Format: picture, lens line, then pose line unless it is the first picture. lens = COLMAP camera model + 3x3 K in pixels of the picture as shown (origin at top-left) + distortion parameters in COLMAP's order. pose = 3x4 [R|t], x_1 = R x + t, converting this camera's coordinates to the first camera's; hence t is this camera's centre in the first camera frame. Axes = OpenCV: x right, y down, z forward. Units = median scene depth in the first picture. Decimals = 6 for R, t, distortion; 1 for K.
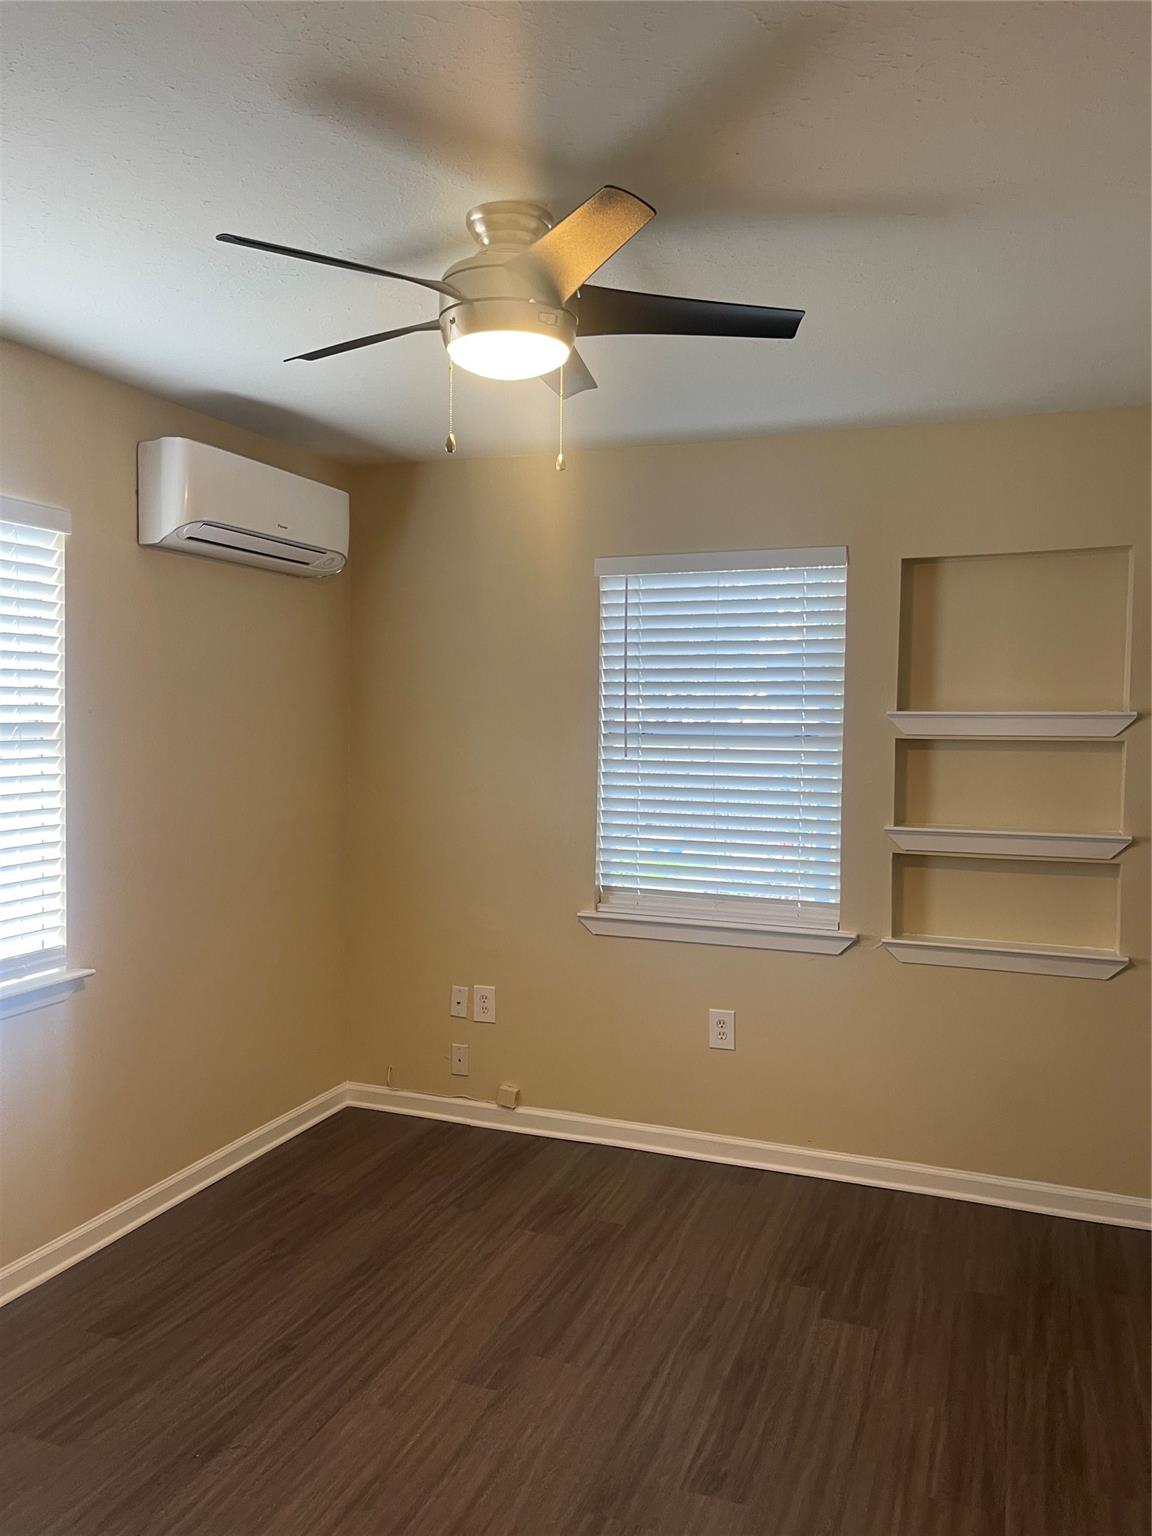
lens RADIAL K [[1157.8, 0, 575.0], [0, 1157.8, 779.1], [0, 0, 1]] dist [0.064759, -0.080083]
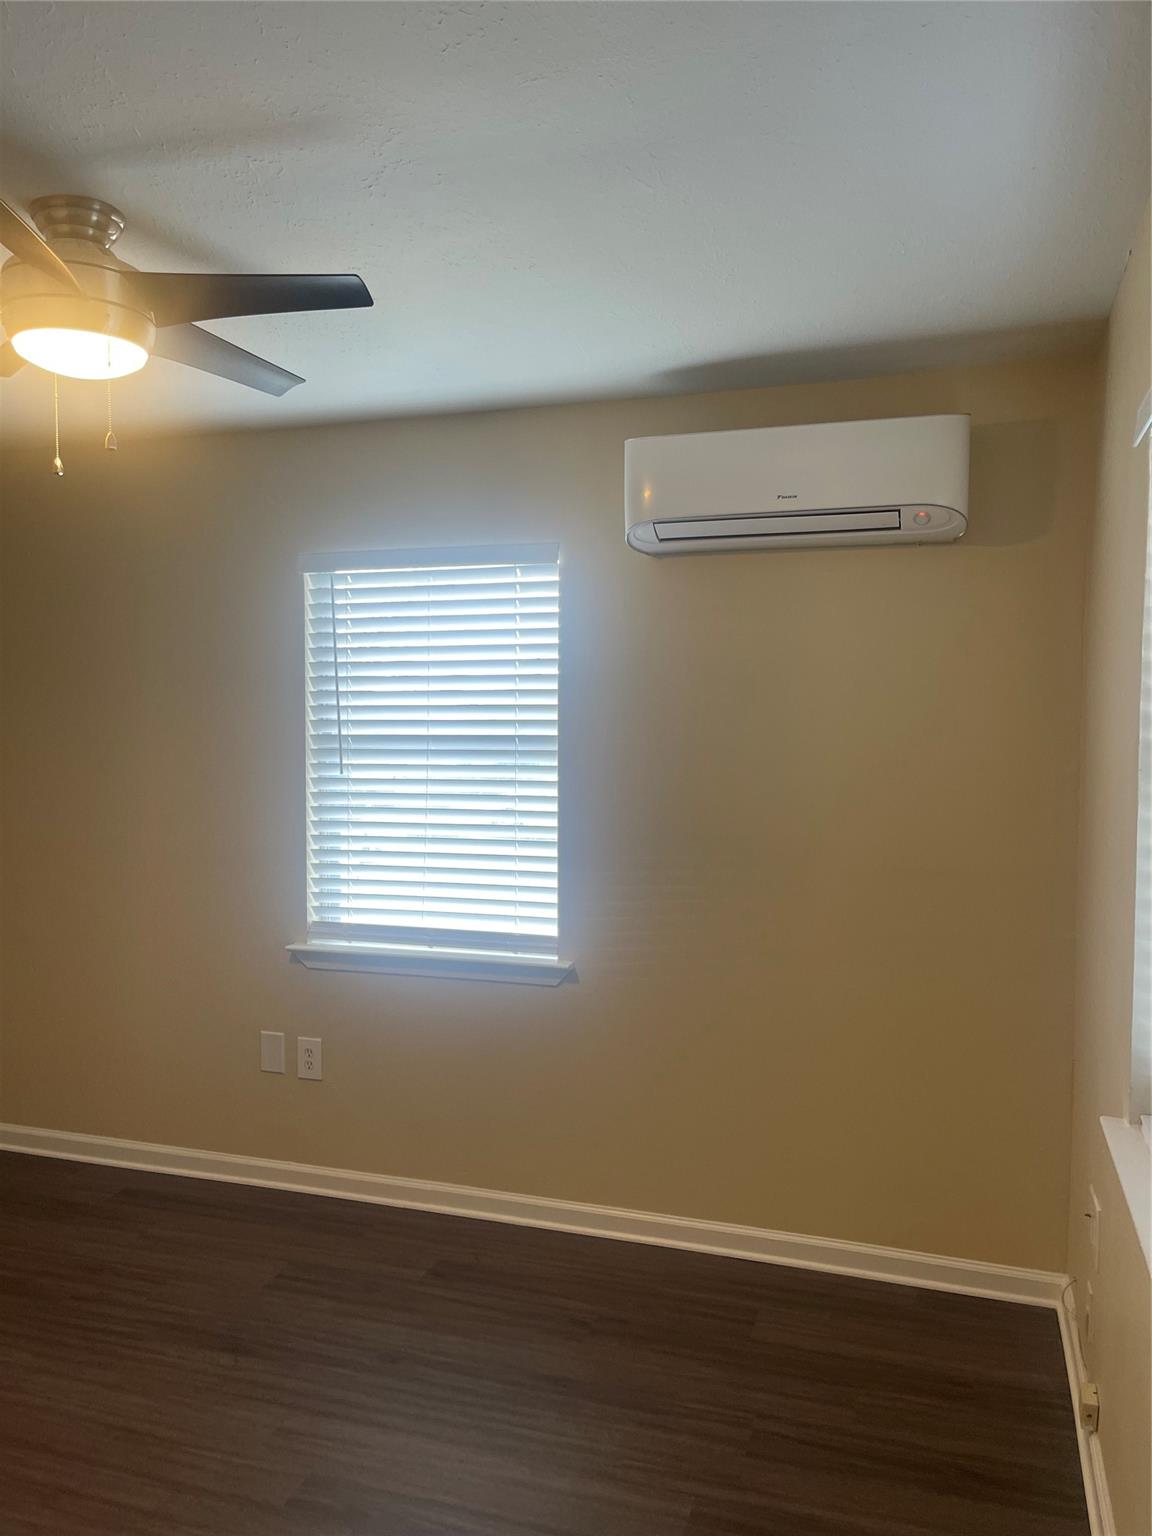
lens RADIAL K [[1152.6, 0, 556.7], [0, 1152.6, 780.2], [0, 0, 1]] dist [0.062816, -0.077615]
pose [[0.035471, 0.032241, -0.998850, 0.575386], [-0.061390, 0.997662, 0.030023, -0.033808], [0.997483, 0.060254, 0.037368, 0.842232]]
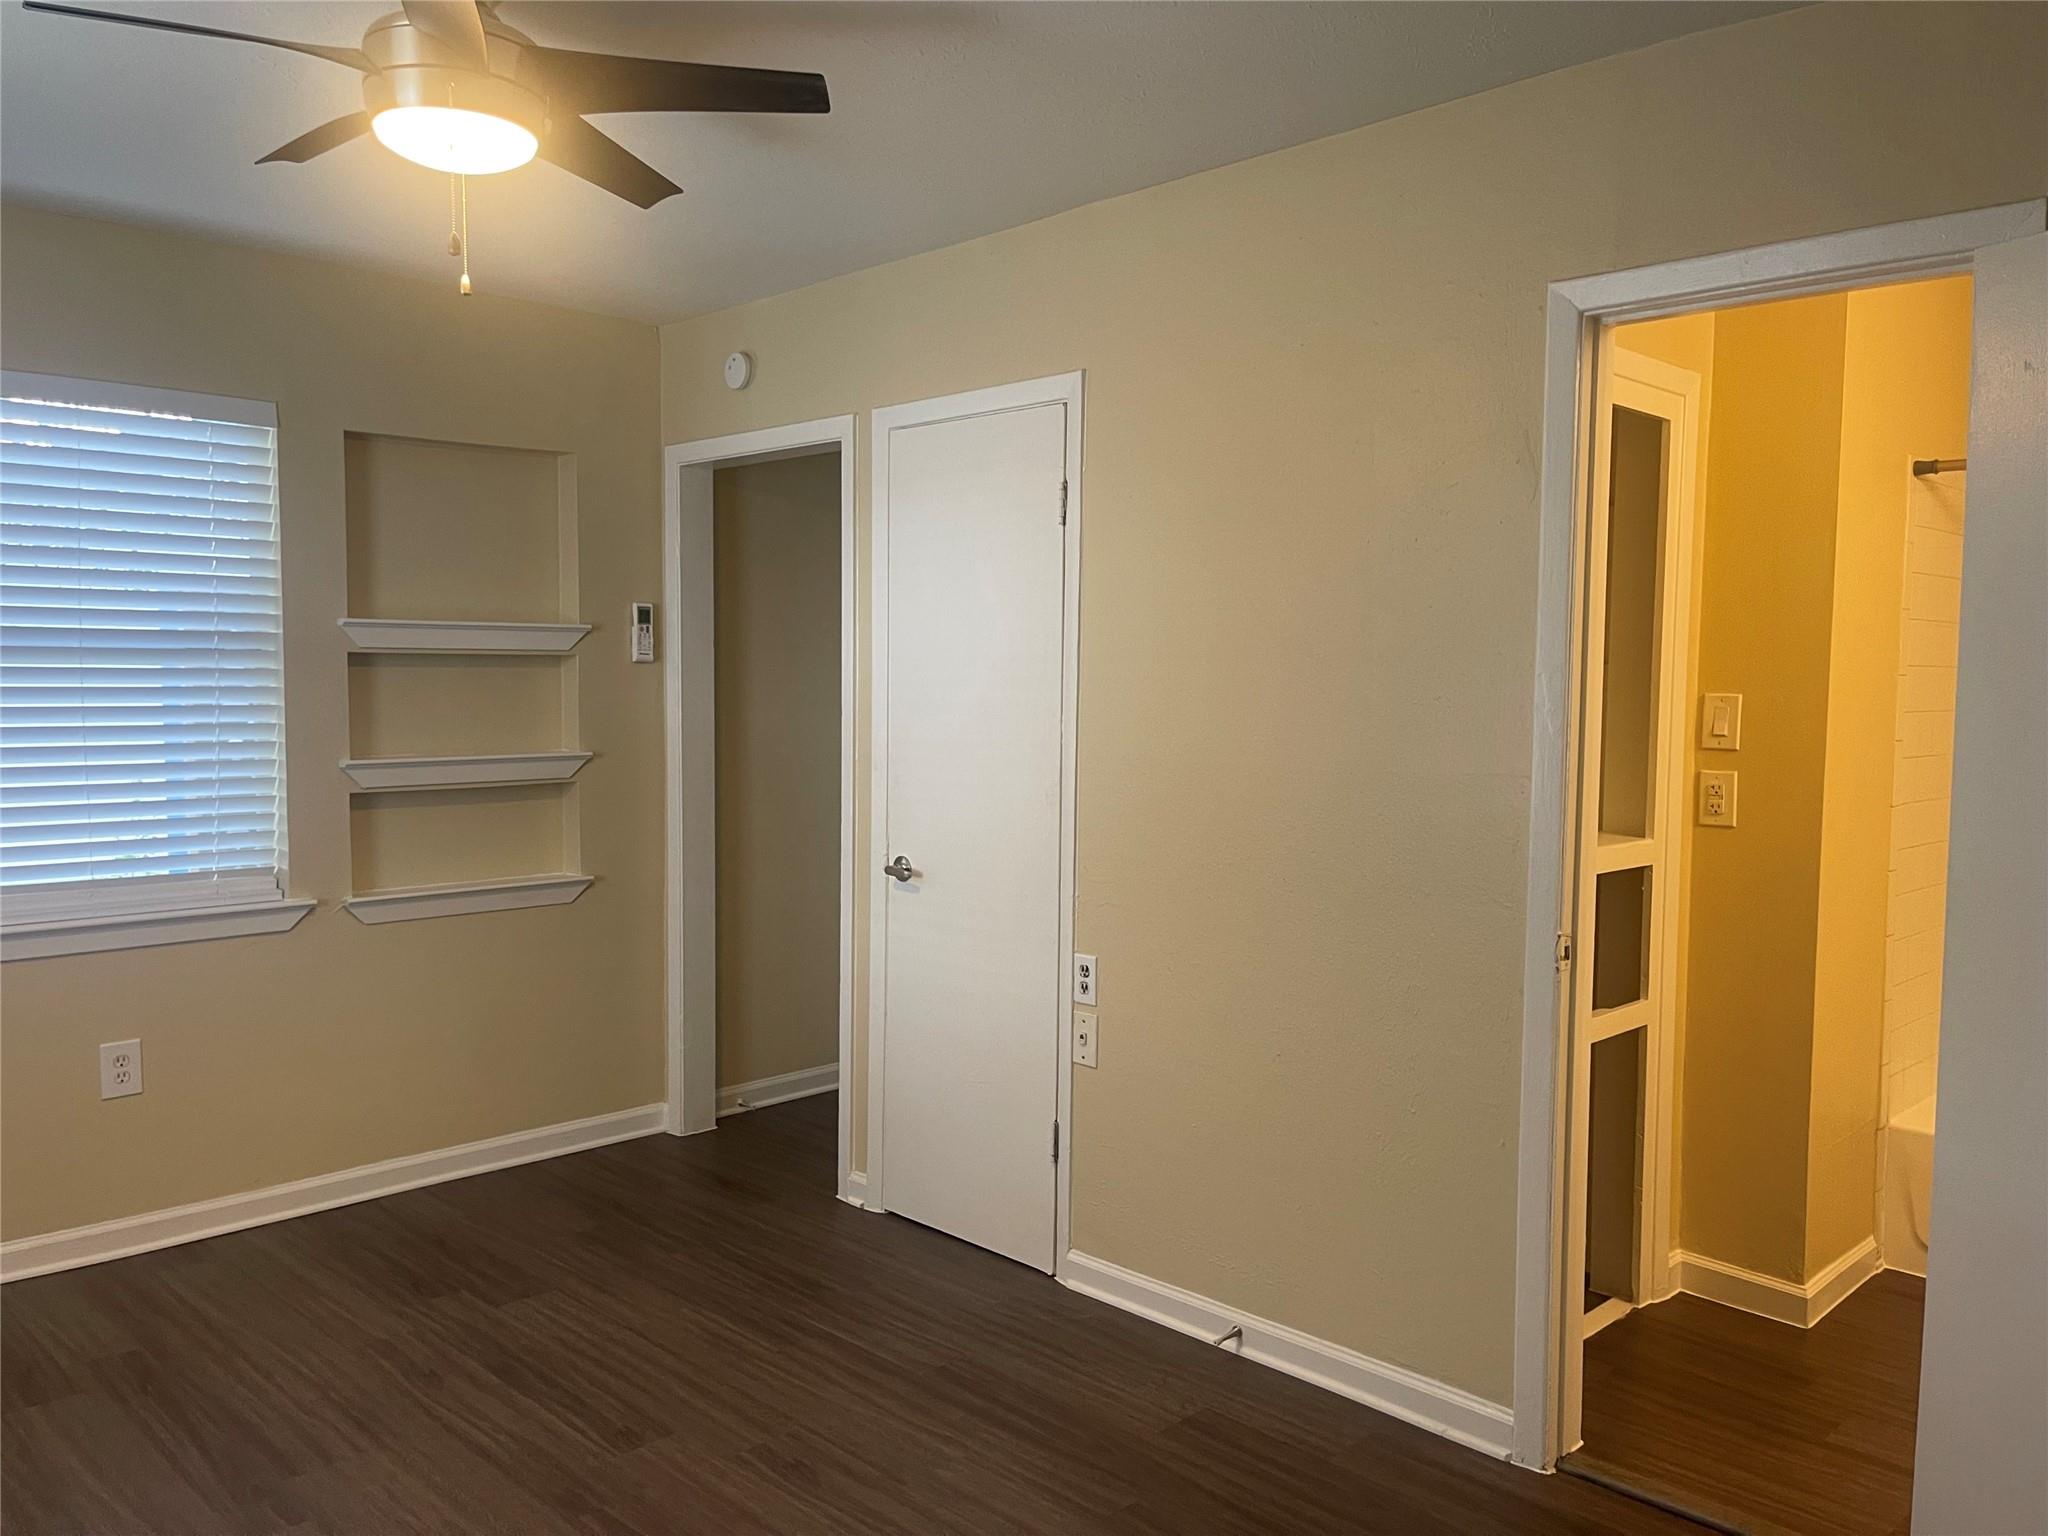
lens RADIAL K [[1543.7, 0, 1004.4], [0, 1543.7, 784.2], [0, 0, 1]] dist [0.022731, -0.006678]
pose [[0.409508, -0.069137, 0.909683, -0.551309], [0.047465, 0.997389, 0.054435, 0.020779], [-0.911071, 0.020886, 0.411720, 0.140974]]
